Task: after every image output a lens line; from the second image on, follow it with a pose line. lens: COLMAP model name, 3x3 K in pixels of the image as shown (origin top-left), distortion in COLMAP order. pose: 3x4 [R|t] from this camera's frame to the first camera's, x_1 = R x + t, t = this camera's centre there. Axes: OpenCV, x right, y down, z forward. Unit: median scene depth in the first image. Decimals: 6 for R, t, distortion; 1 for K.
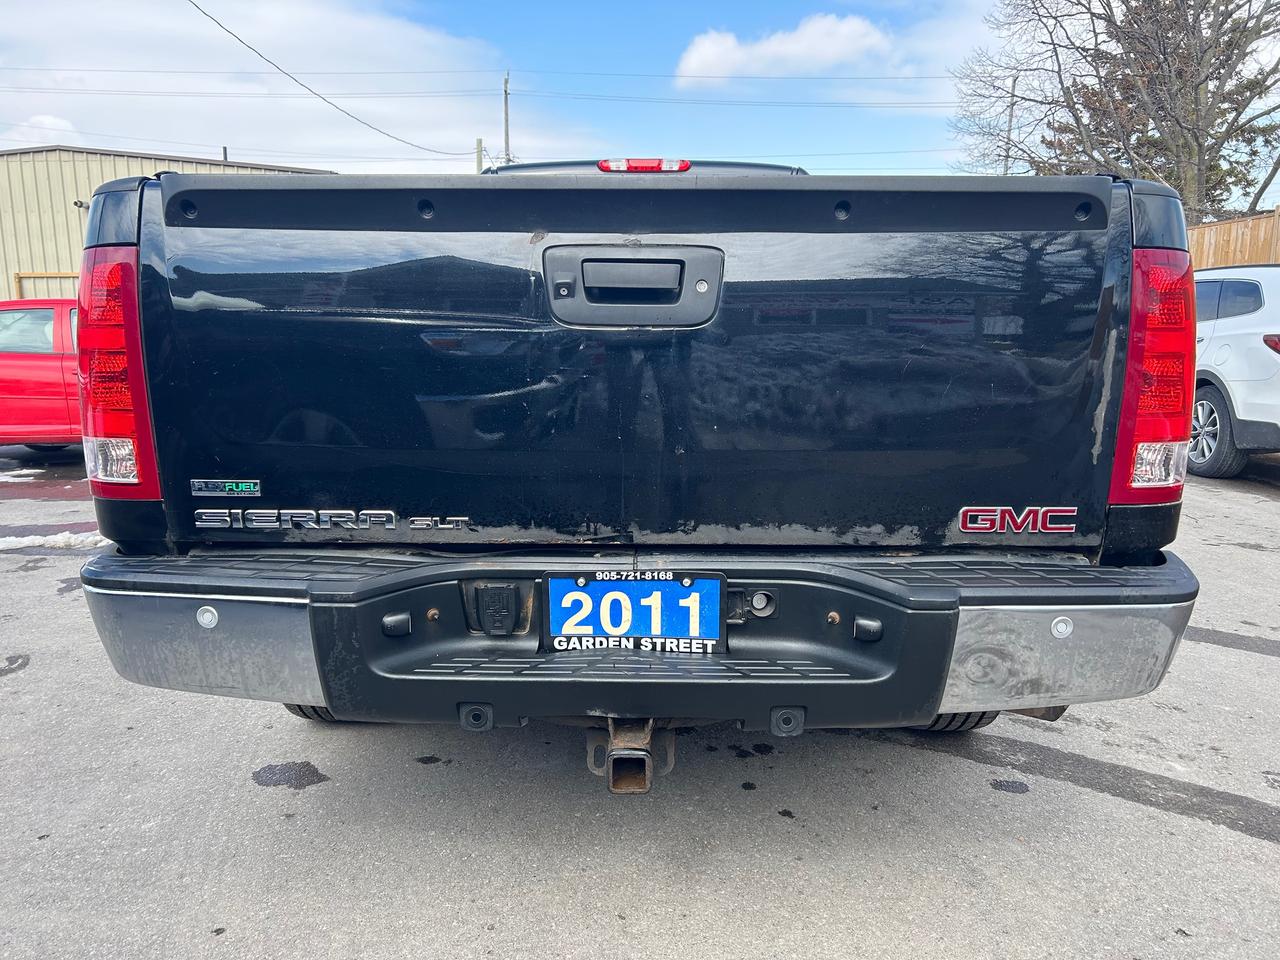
lens RADIAL K [[975.6, 0, 637.3], [0, 975.6, 474.3], [0, 0, 1]] dist [0.051826, -0.054583]
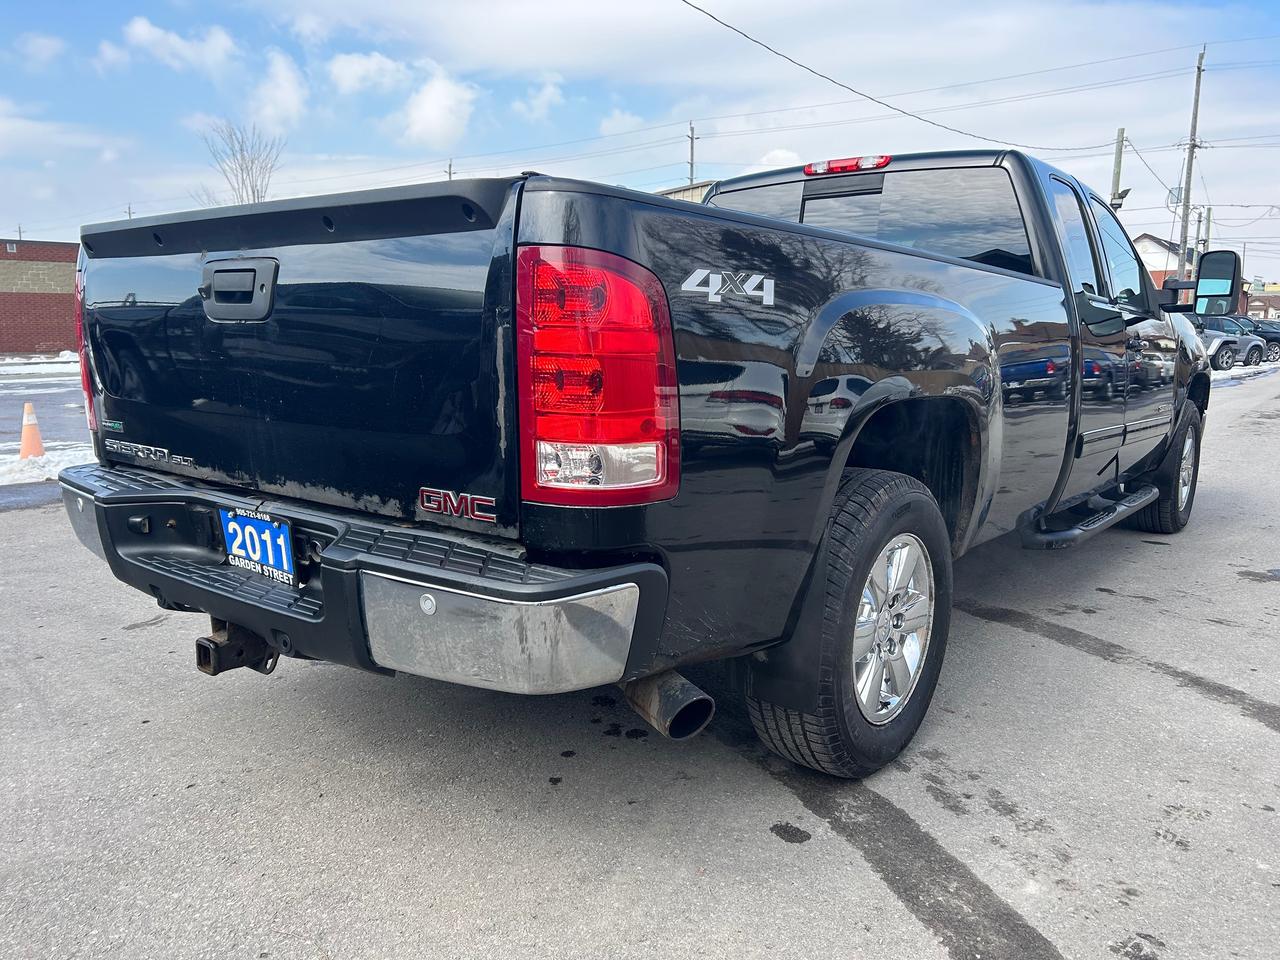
lens RADIAL K [[975.6, 0, 640.3], [0, 975.6, 479.2], [0, 0, 1]] dist [0.051826, -0.054583]
pose [[0.792755, 0.097875, -0.601631, 1.172300], [-0.099855, 0.994543, 0.030218, -0.032663], [0.601305, 0.036121, 0.798203, 0.269500]]
